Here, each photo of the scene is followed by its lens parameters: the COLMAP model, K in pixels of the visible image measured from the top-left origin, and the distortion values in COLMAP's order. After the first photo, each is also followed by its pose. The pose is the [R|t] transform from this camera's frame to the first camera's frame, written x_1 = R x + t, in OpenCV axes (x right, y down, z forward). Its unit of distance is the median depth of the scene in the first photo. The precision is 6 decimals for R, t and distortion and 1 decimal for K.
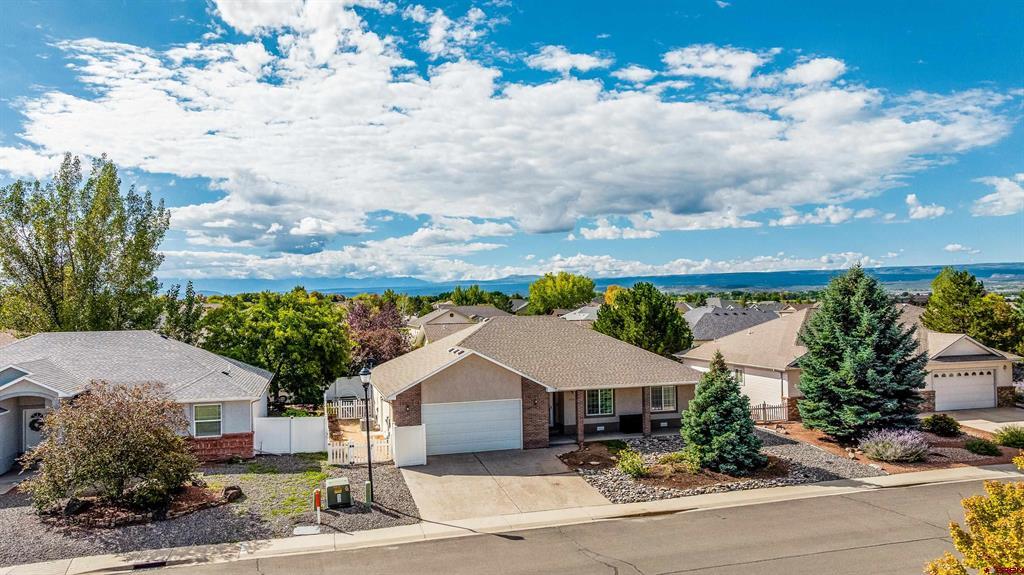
lens RADIAL K [[726.2, 0, 510.8], [0, 726.2, 290.5], [0, 0, 1]] dist [-0.037651, 0.043658]
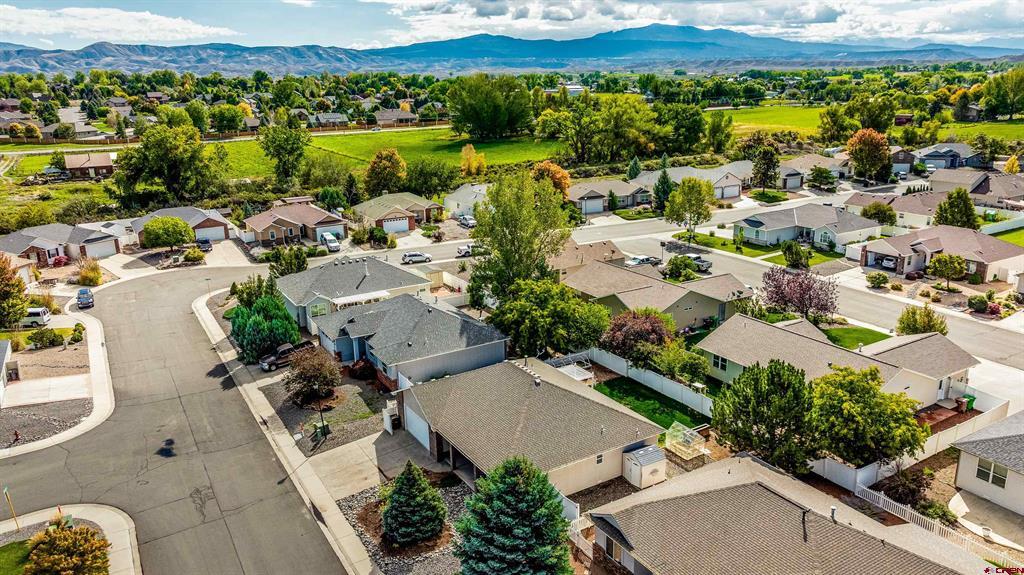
lens RADIAL K [[726.2, 0, 510.8], [0, 726.2, 290.5], [0, 0, 1]] dist [-0.037651, 0.043658]
pose [[0.271857, 0.279660, -0.920806, 1.409278], [0.036431, 0.953166, 0.300244, -0.588423], [0.961648, -0.115169, 0.248937, 0.800288]]
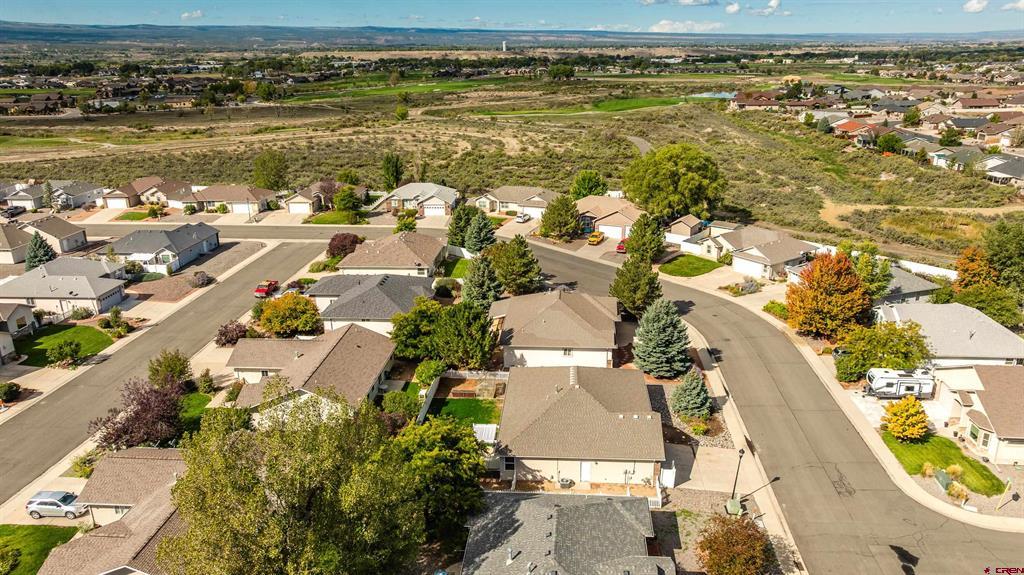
lens RADIAL K [[726.2, 0, 510.8], [0, 726.2, 290.5], [0, 0, 1]] dist [-0.037651, 0.043658]
pose [[0.342109, -0.288917, 0.894141, -1.679566], [-0.006881, 0.950762, 0.309845, -0.757120], [-0.939635, -0.112153, 0.323276, 0.761549]]
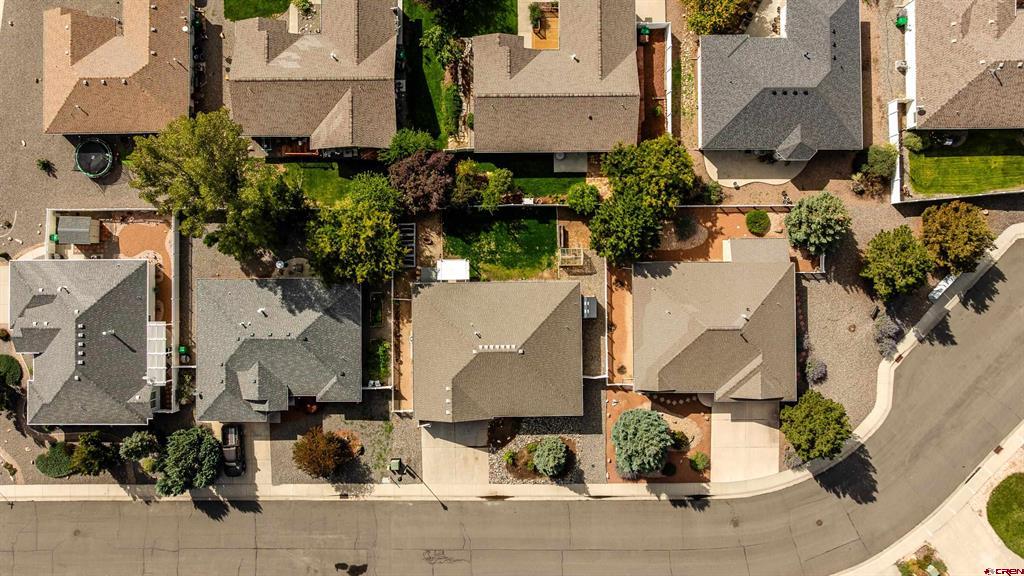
lens RADIAL K [[726.2, 0, 510.8], [0, 726.2, 291.0], [0, 0, 1]] dist [-0.037651, 0.043658]
pose [[0.966432, 0.256920, 0.000977, 0.020293], [-0.002712, 0.006399, 0.999976, -1.994060], [0.256908, -0.966411, 0.006881, 1.347190]]
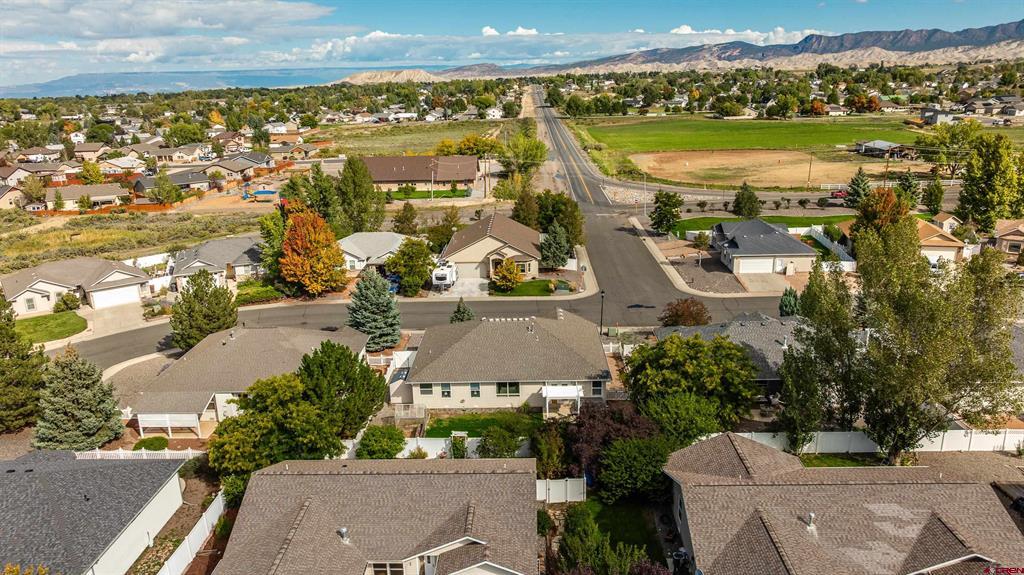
lens RADIAL K [[726.2, 0, 510.8], [0, 726.2, 290.5], [0, 0, 1]] dist [-0.037651, 0.043658]
pose [[-0.958117, -0.040276, 0.283530, -0.520927], [0.035857, 0.965398, 0.258305, -0.514286], [-0.284123, 0.257653, -0.923520, 2.927651]]
